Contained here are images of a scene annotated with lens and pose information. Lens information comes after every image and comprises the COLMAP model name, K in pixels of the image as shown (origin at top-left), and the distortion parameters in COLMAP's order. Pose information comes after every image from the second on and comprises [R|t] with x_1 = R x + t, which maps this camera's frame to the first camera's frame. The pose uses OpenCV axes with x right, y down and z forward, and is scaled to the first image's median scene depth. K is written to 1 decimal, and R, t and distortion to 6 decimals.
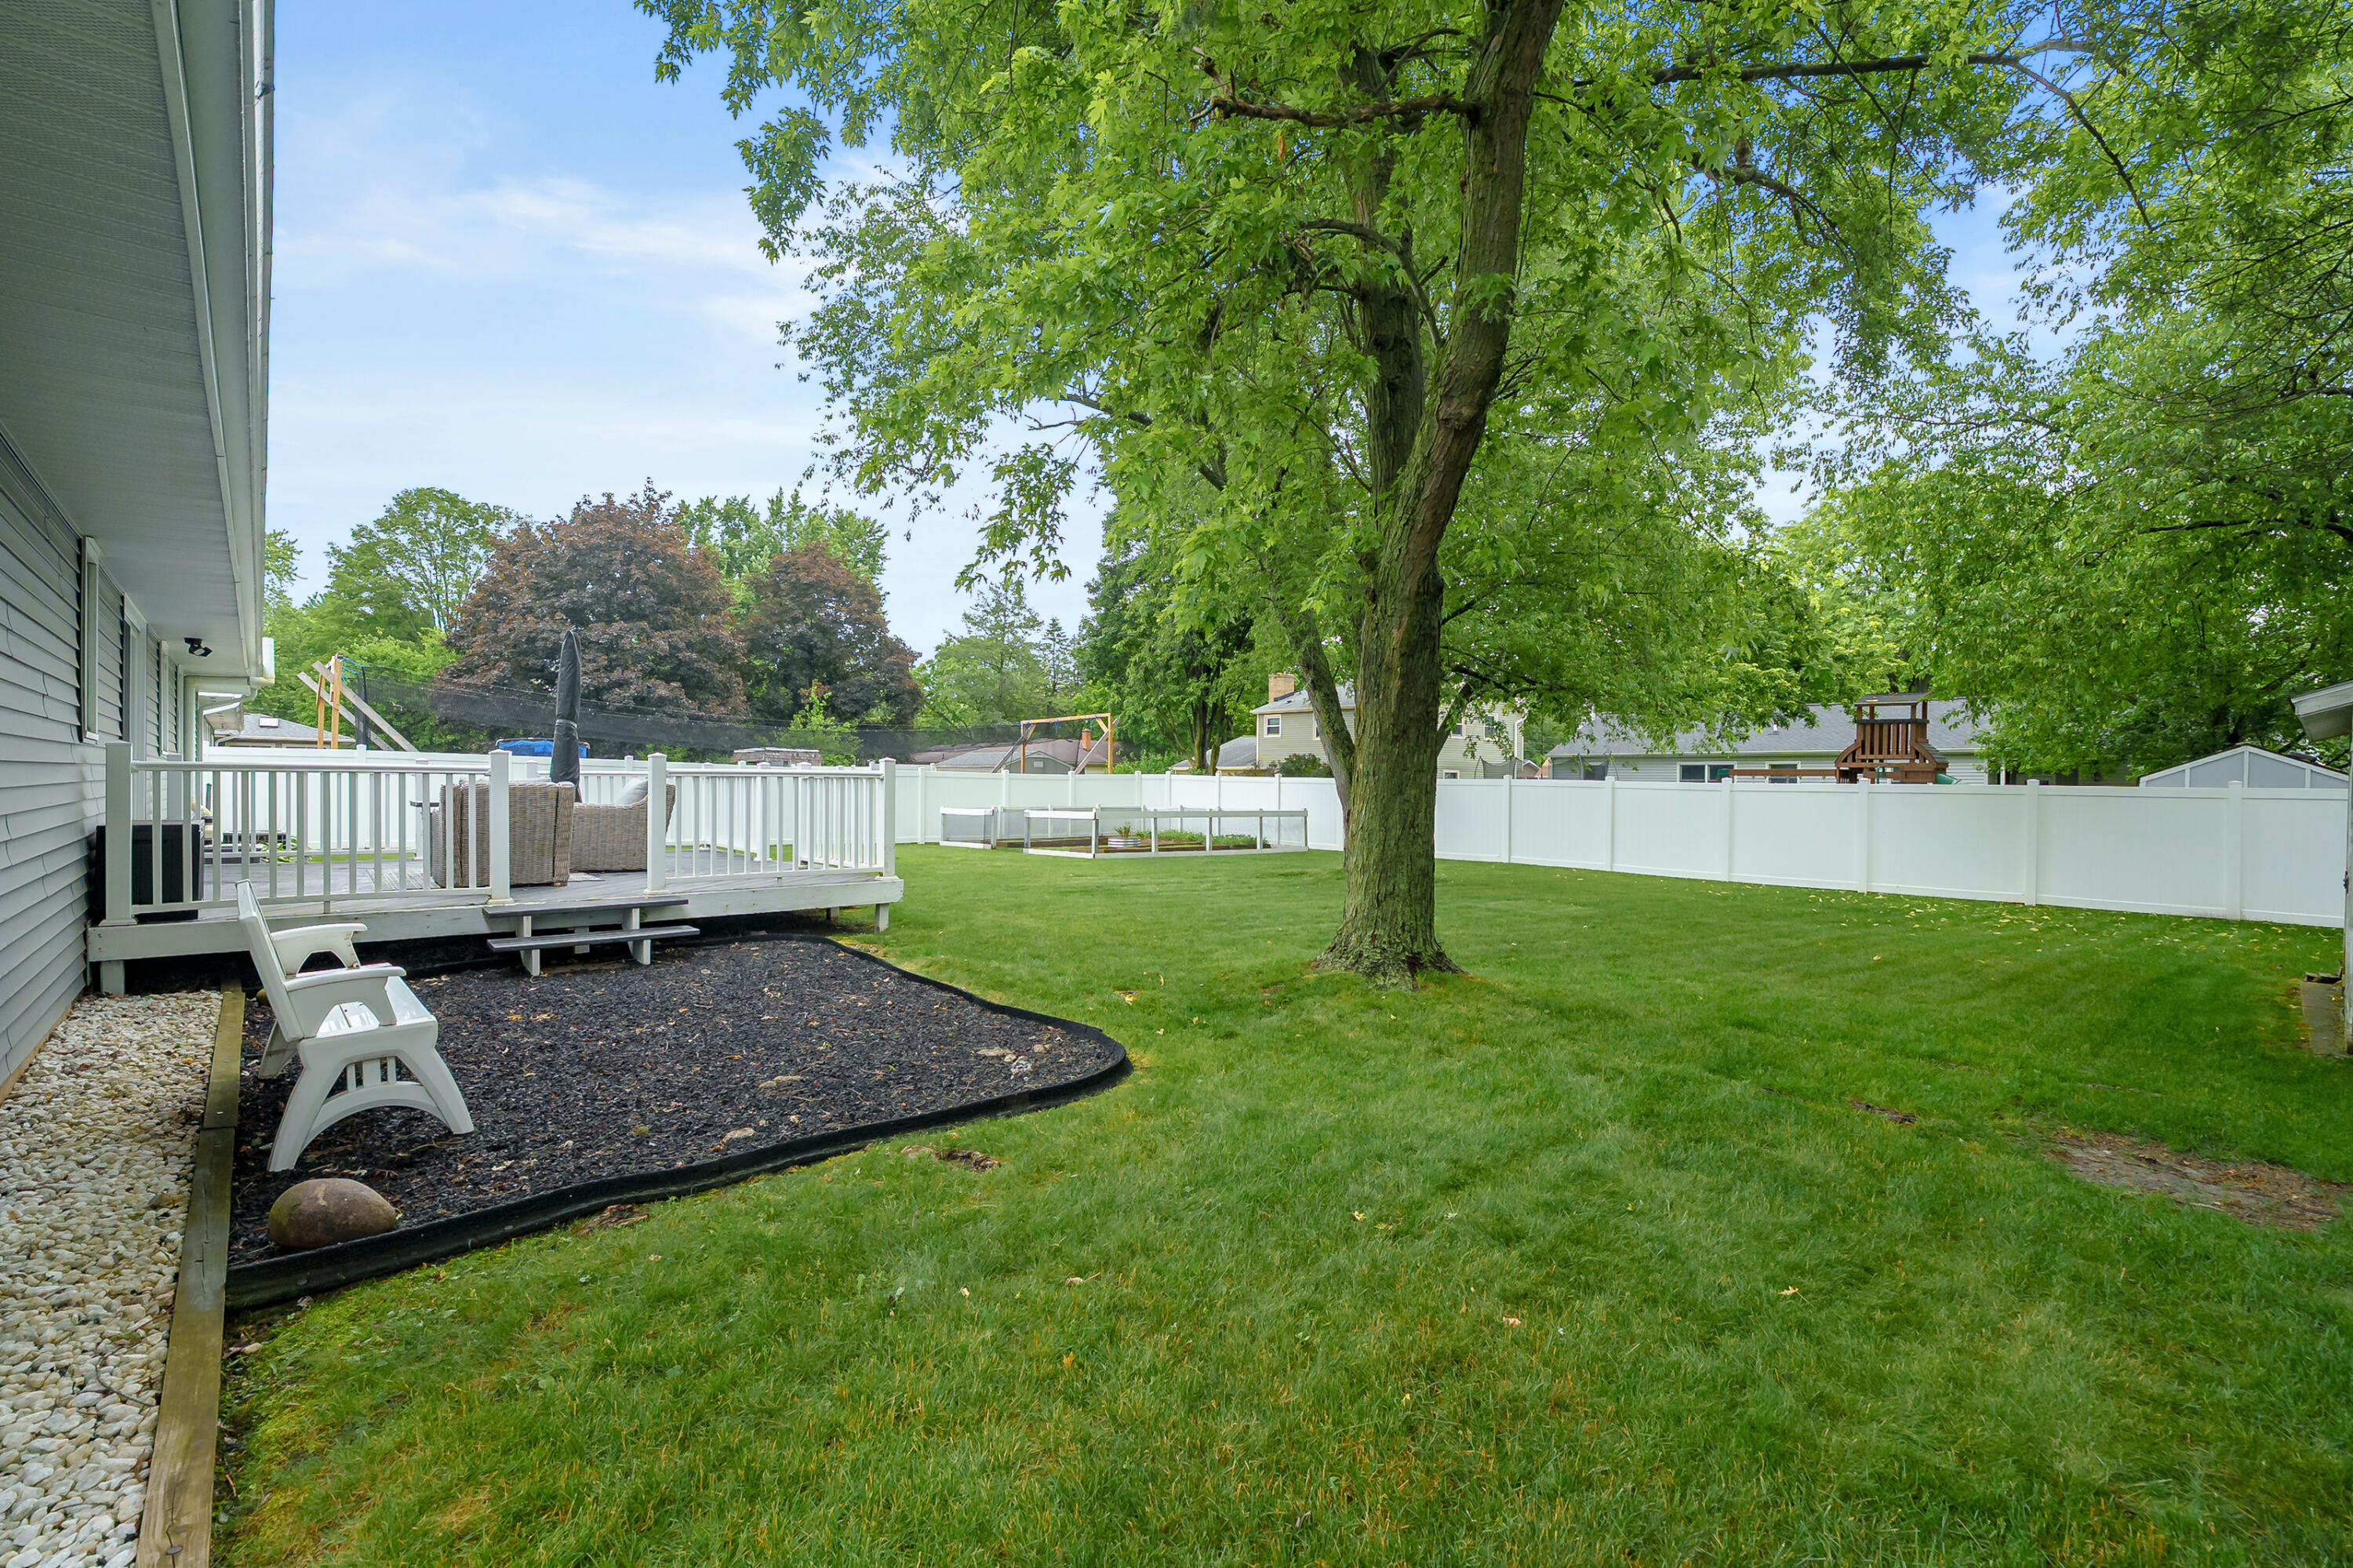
lens RADIAL K [[1115.3, 0, 1178.8], [0, 1115.3, 797.2], [0, 0, 1]] dist [-0.001176, 0.000213]
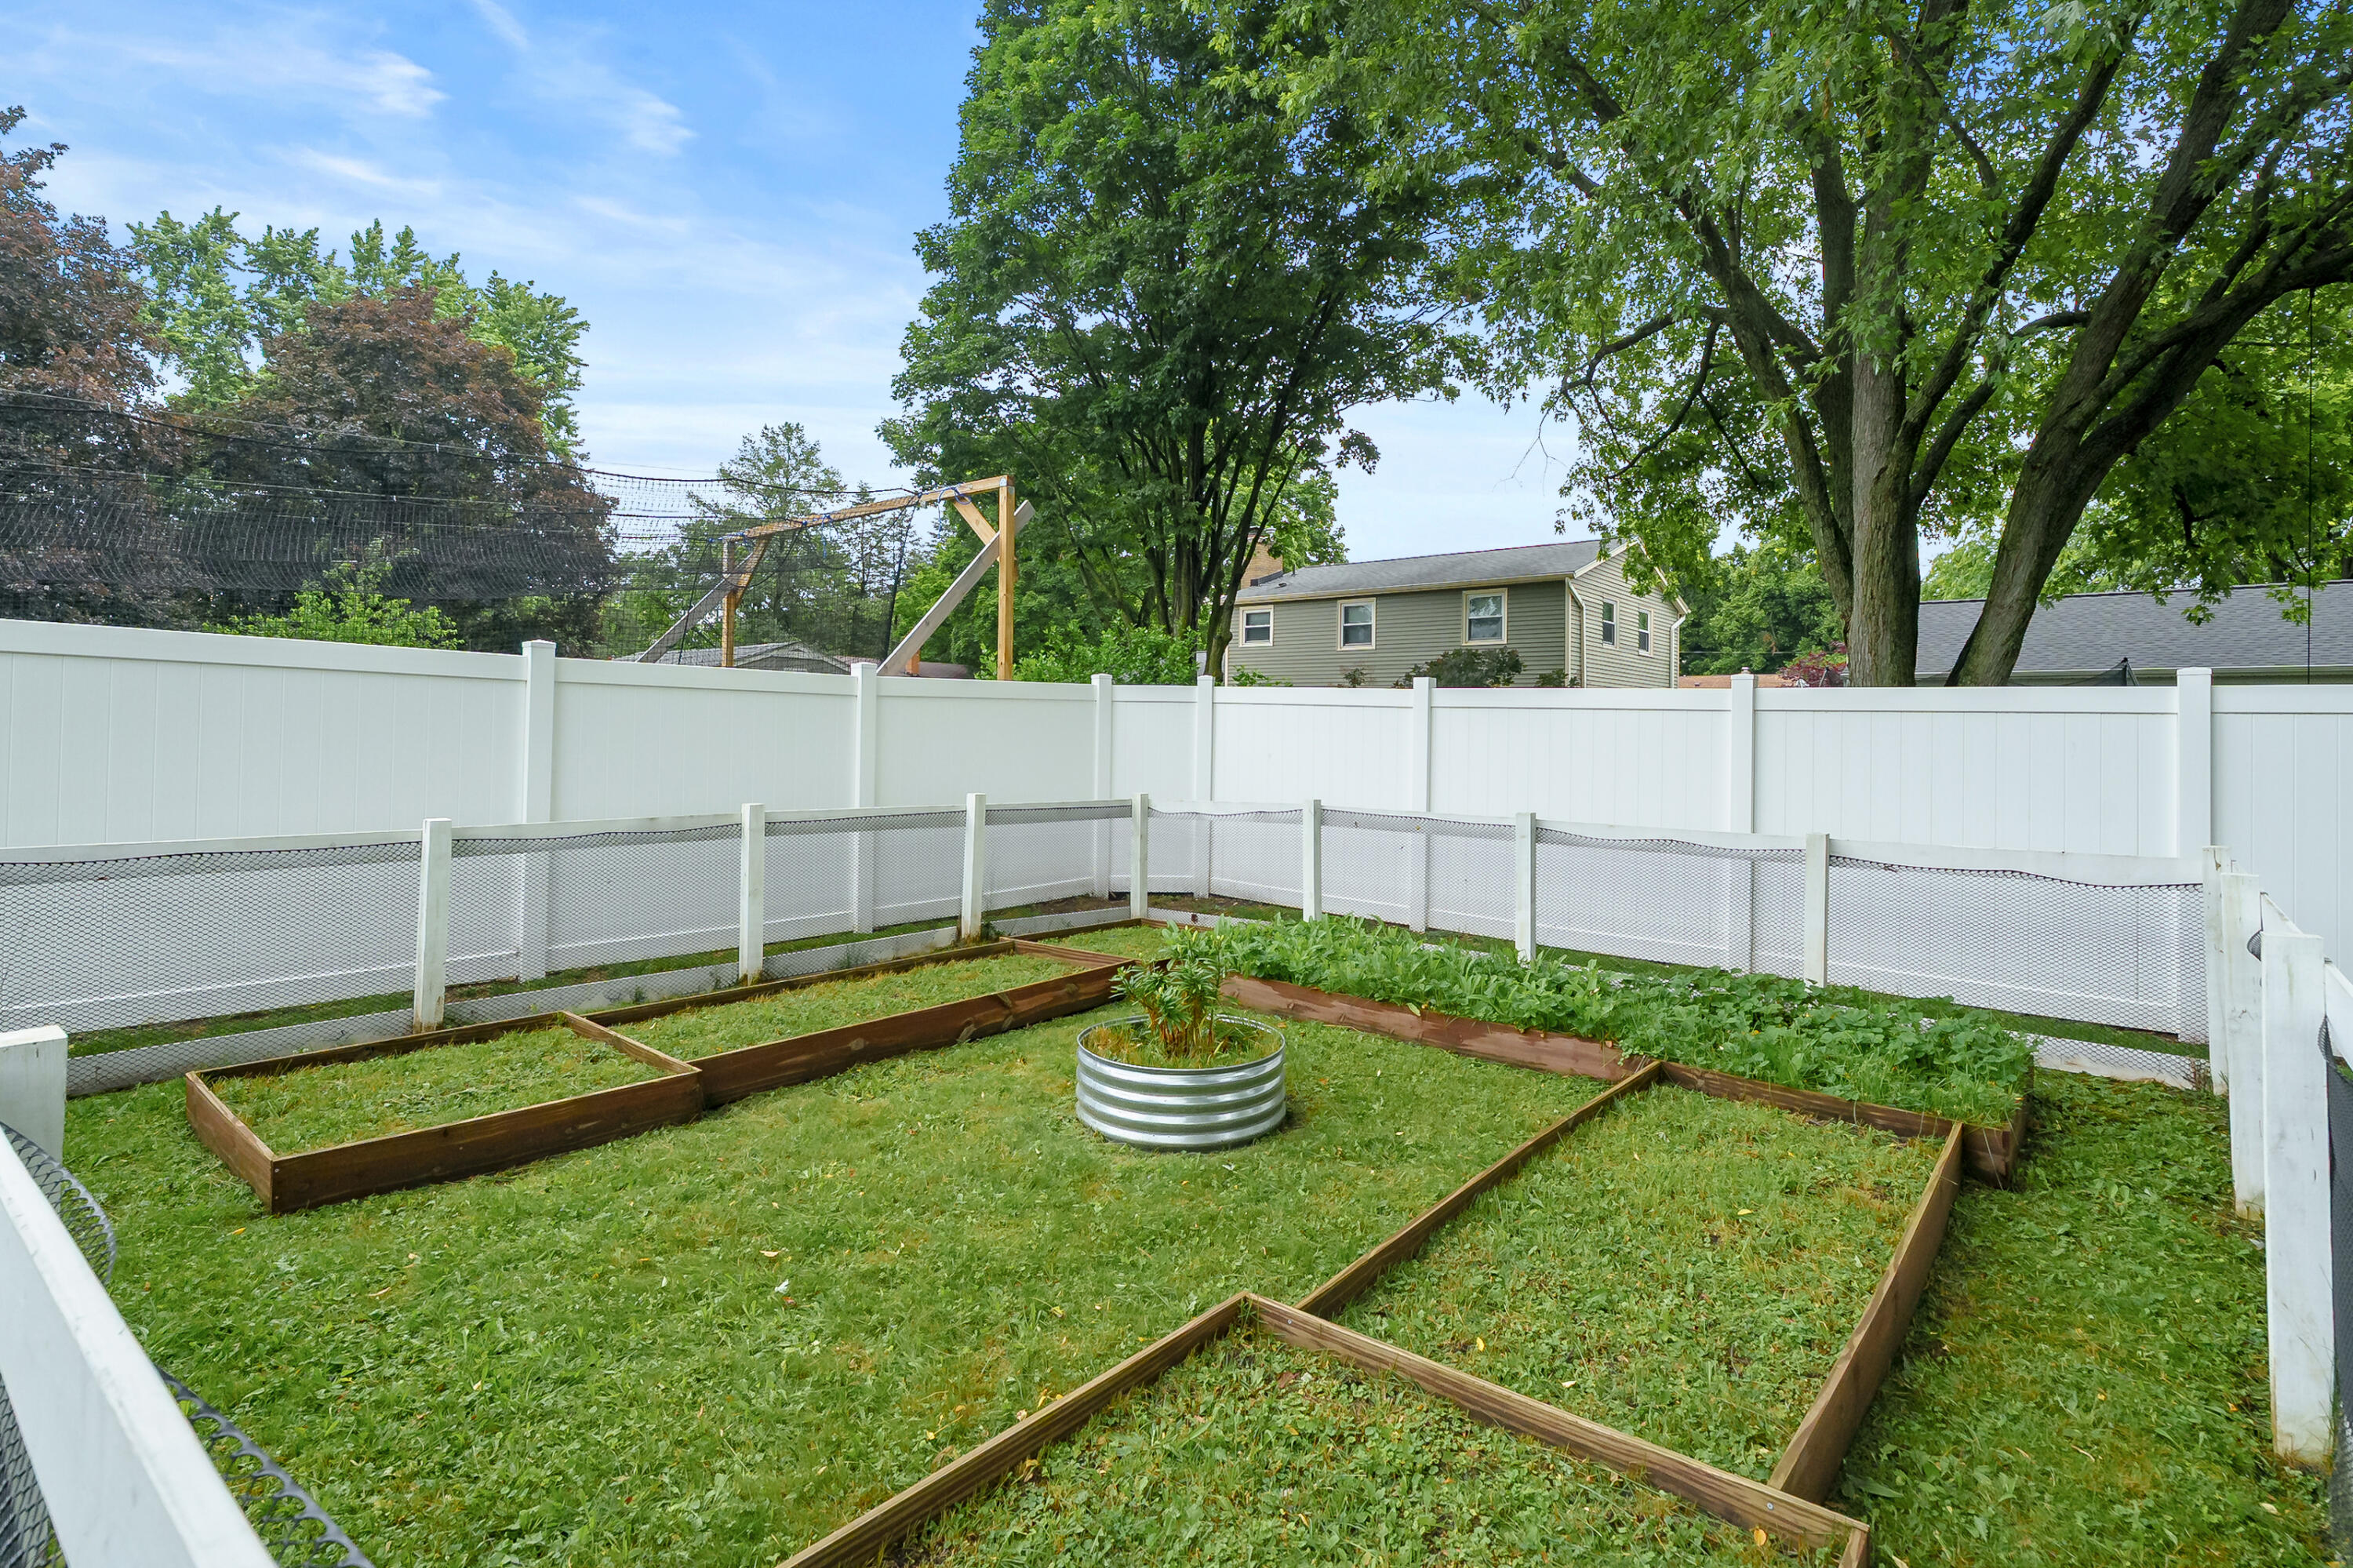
lens RADIAL K [[1042.2, 0, 1170.1], [0, 1042.2, 765.3], [0, 0, 1]] dist [-0.002217, 0.000079]
pose [[0.986693, 0.000850, 0.162592, -0.035084], [-0.003695, 0.999845, 0.017191, -0.001994], [-0.162552, -0.017563, 0.986544, 0.390877]]
